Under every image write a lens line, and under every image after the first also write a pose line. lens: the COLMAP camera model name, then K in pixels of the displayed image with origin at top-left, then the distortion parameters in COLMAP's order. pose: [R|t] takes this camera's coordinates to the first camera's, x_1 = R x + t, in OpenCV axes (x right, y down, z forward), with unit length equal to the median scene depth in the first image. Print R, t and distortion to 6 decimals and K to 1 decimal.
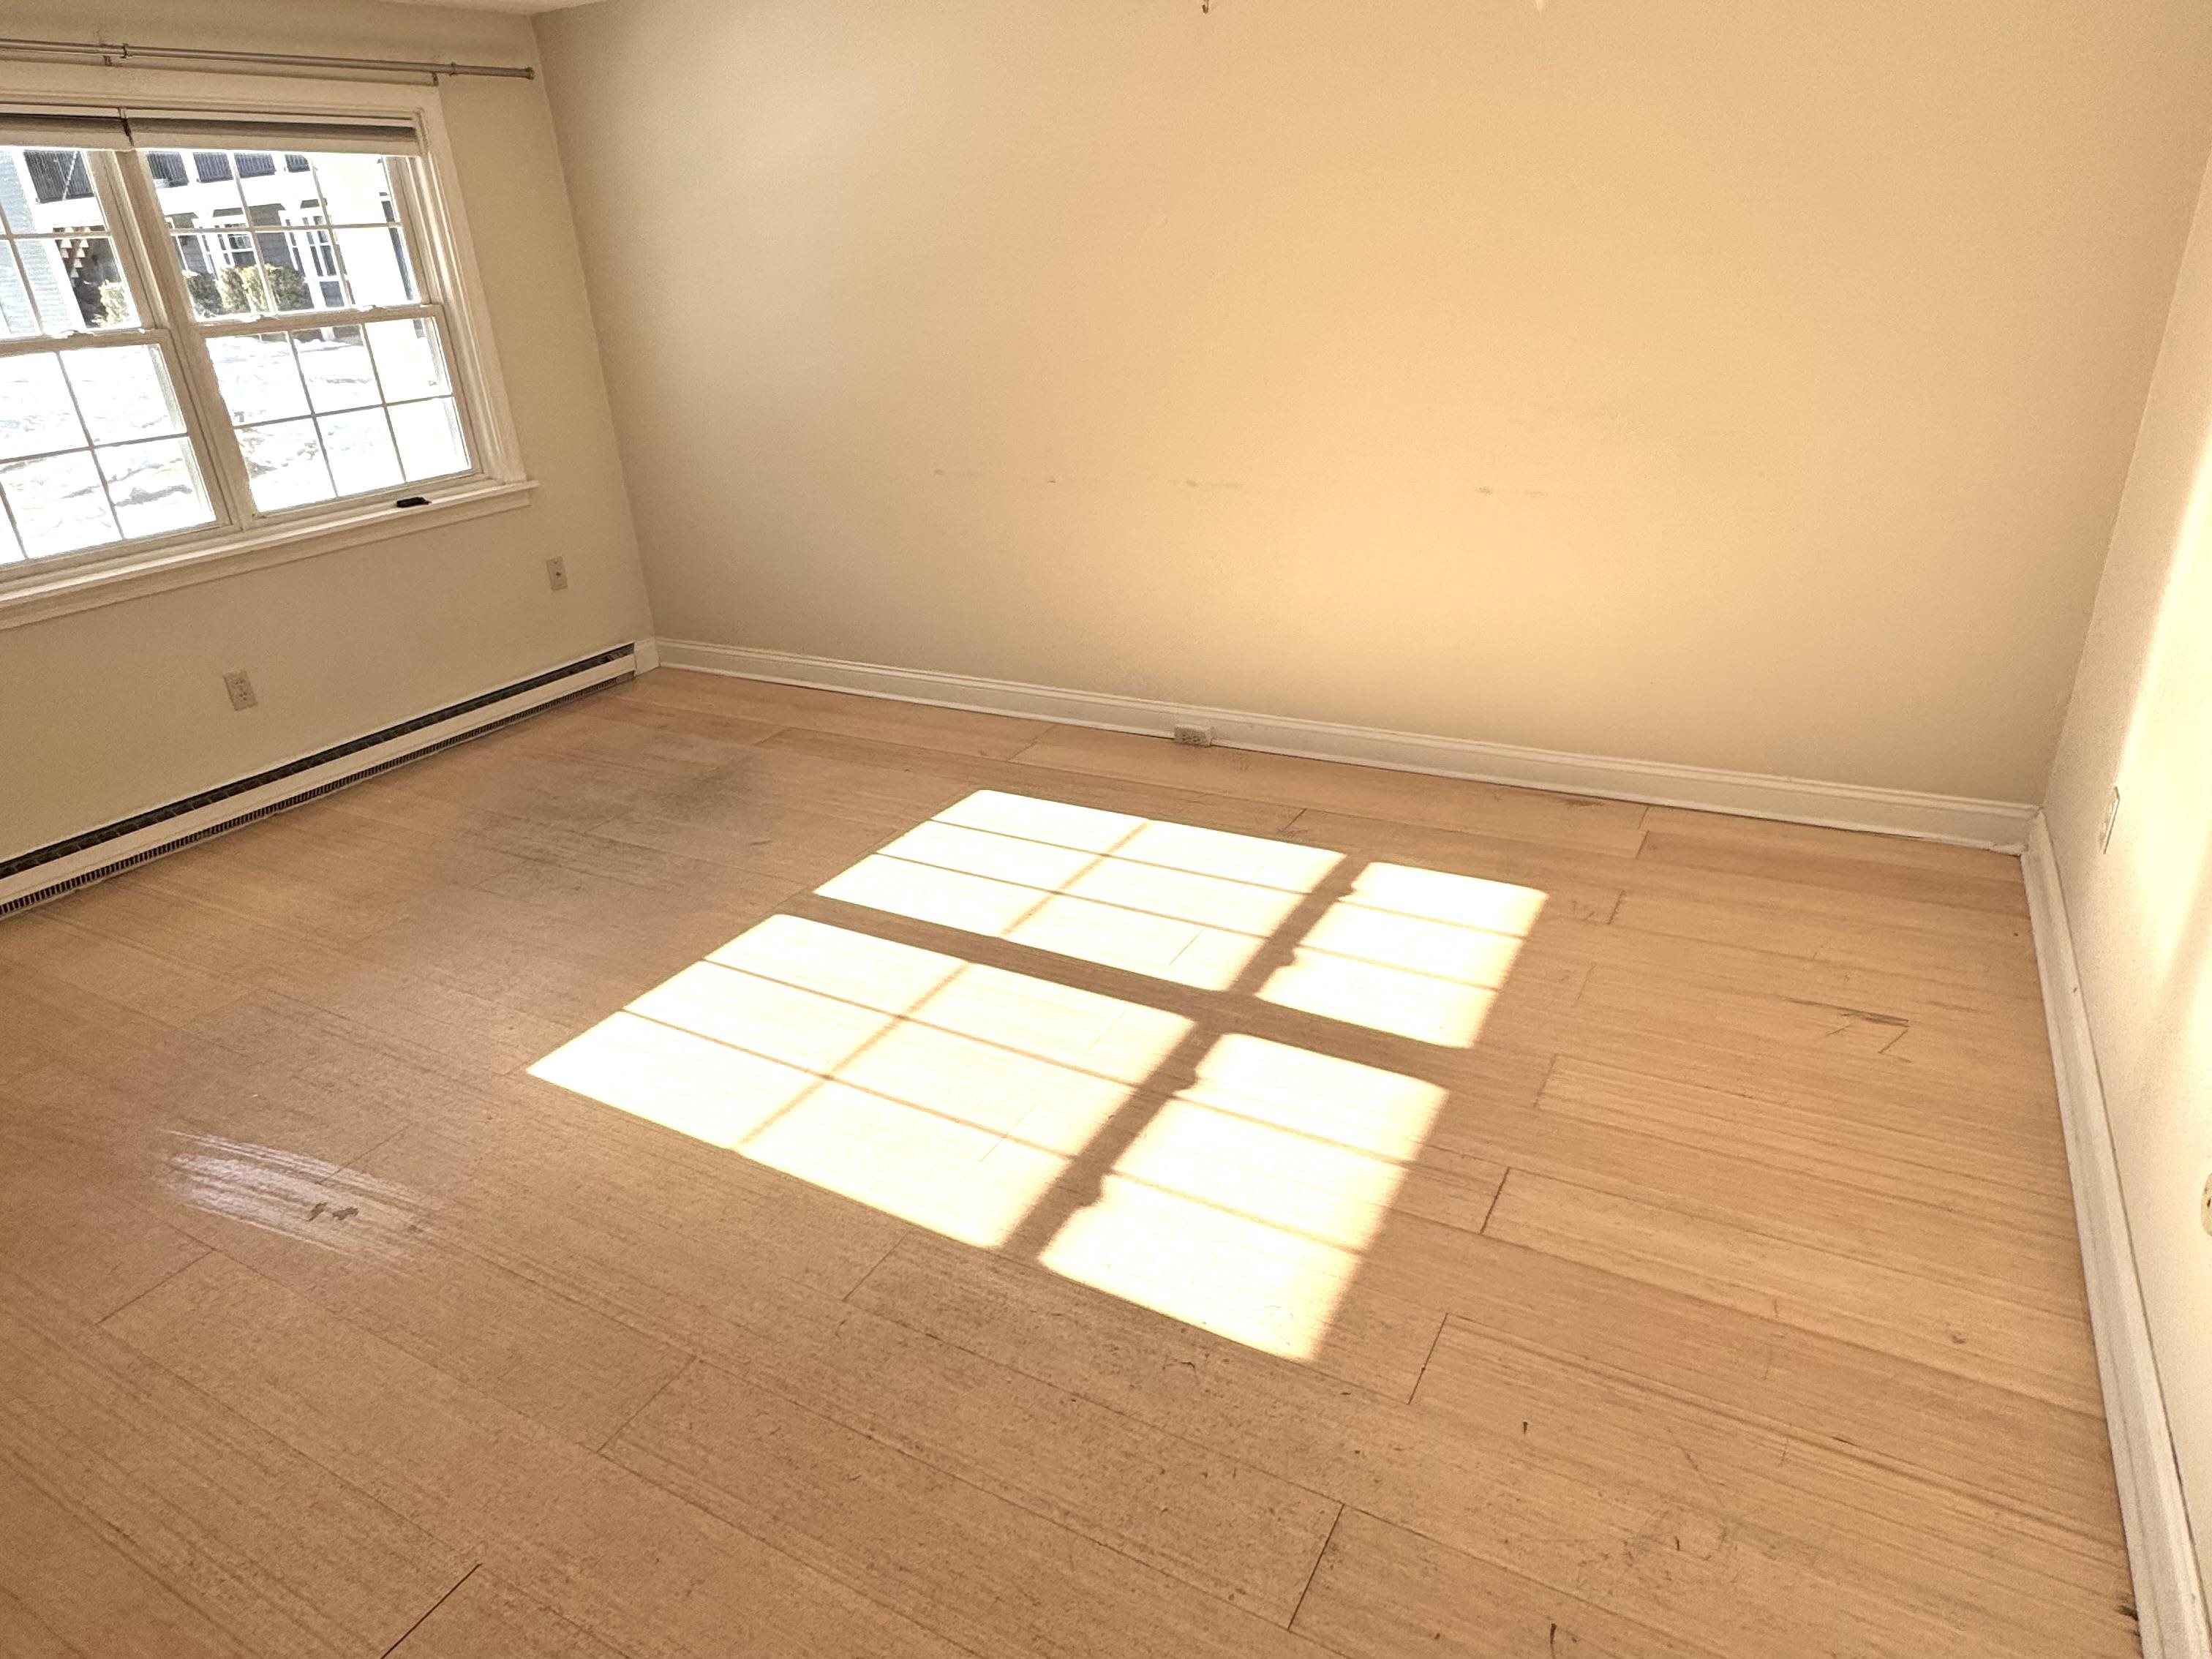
lens RADIAL K [[1329.3, 0, 1106.0], [0, 1329.3, 829.5], [0, 0, 1]] dist [-0.001121, 0.000761]
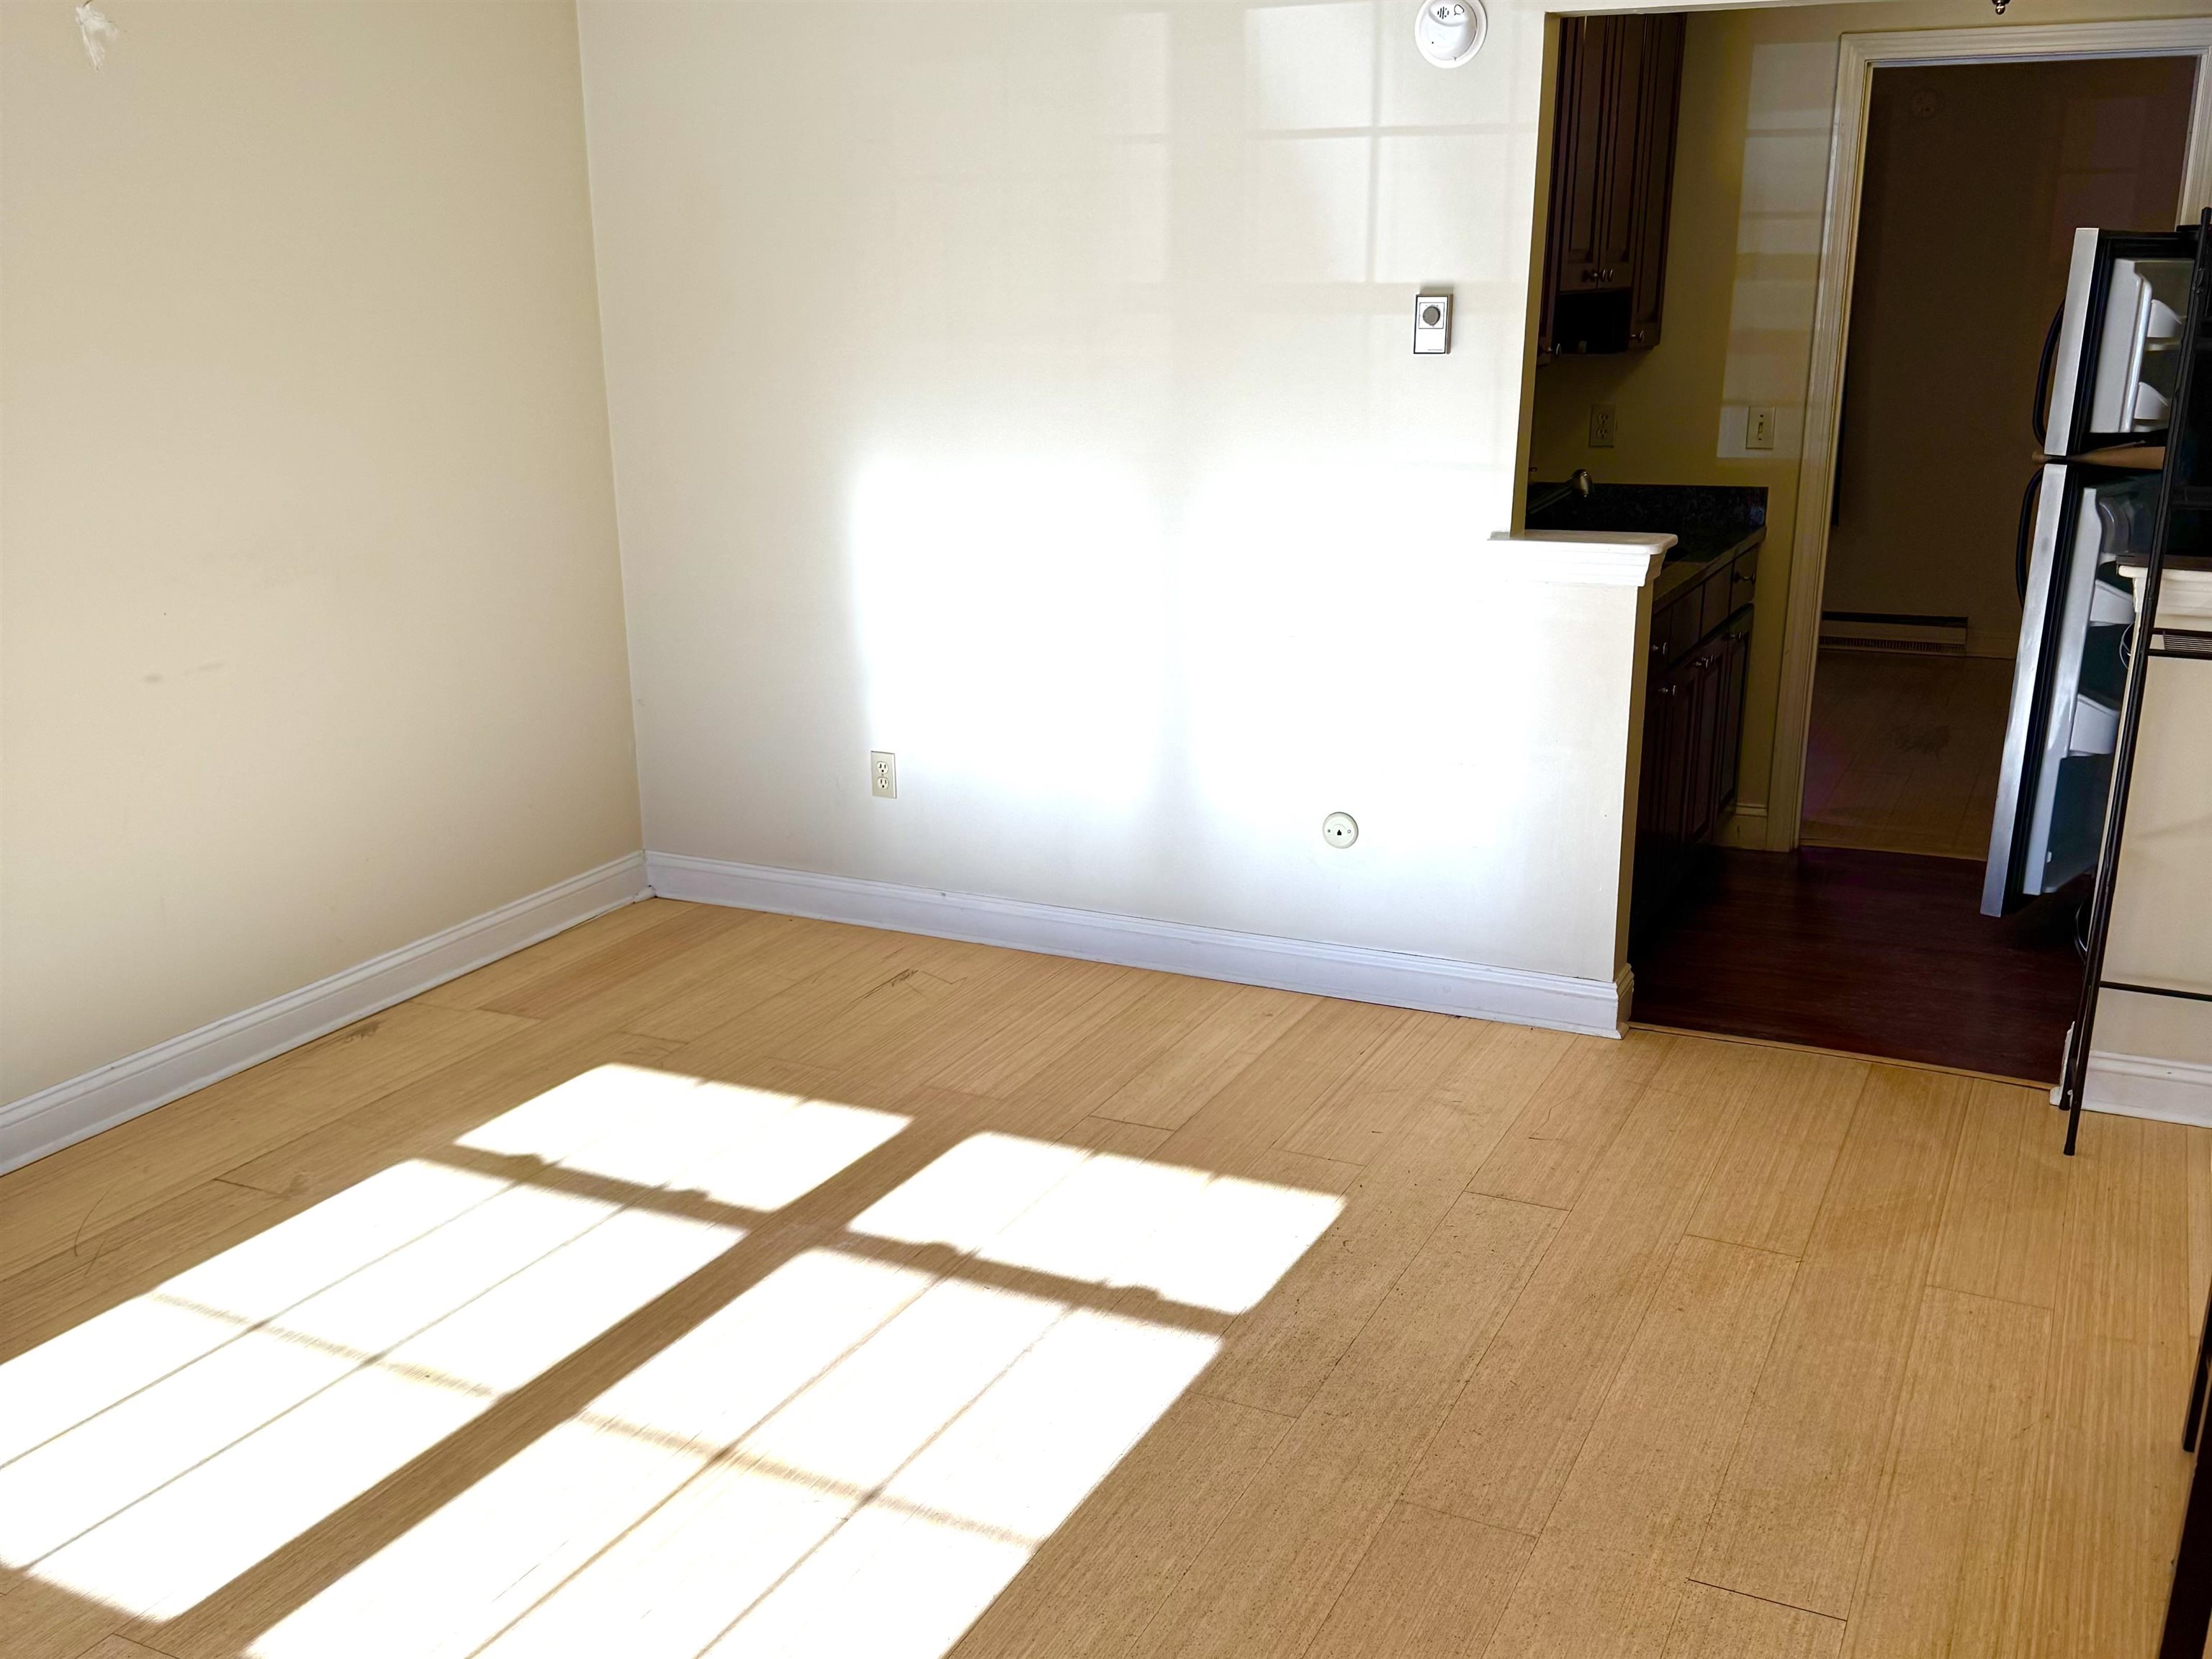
lens RADIAL K [[2106.1, 0, 1109.7], [0, 2106.1, 872.1], [0, 0, 1]] dist [0.240432, -0.503157]
pose [[-0.061191, -0.228310, 0.971664, -0.813519], [0.420867, 0.876813, 0.232528, -0.196576], [-0.905056, 0.423170, 0.042435, 0.476521]]
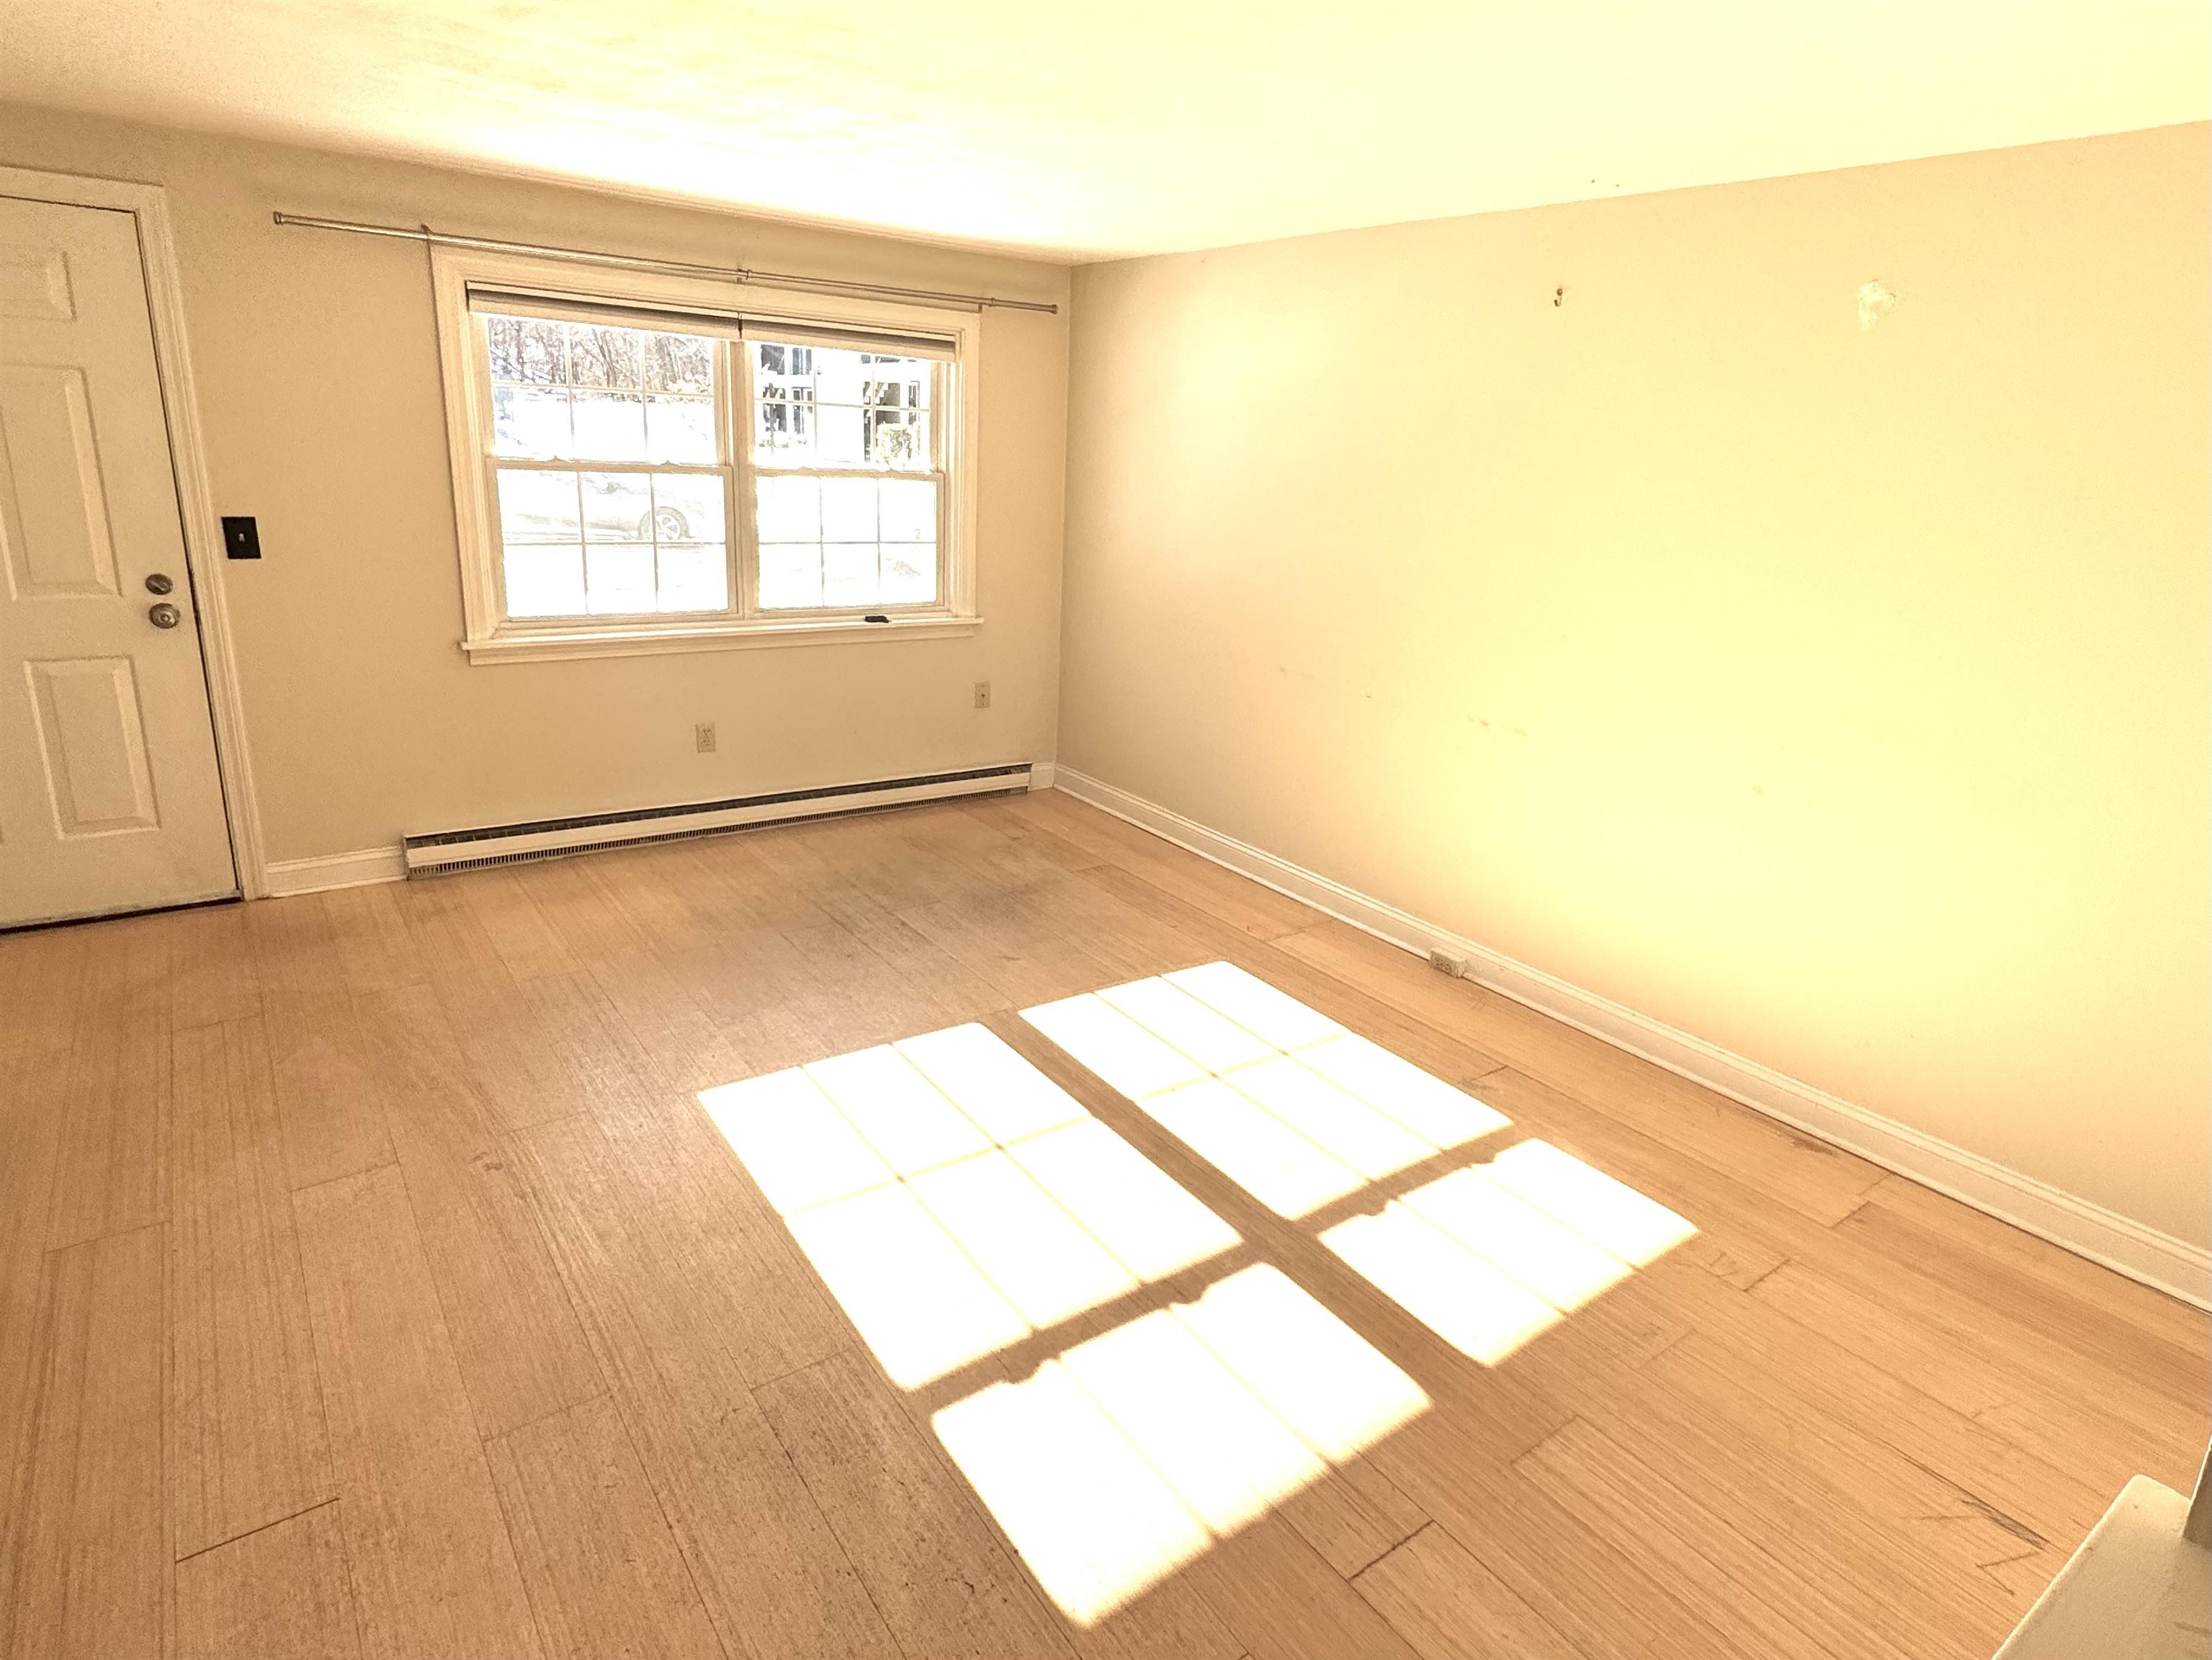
lens RADIAL K [[1241.9, 0, 1183.5], [0, 1241.9, 778.8], [0, 0, 1]] dist [0.001956, -0.001874]
pose [[0.915838, 0.203428, -0.346206, 0.195832], [-0.256574, 0.959679, -0.114828, -0.049408], [0.308887, 0.193991, 0.931105, 0.042428]]
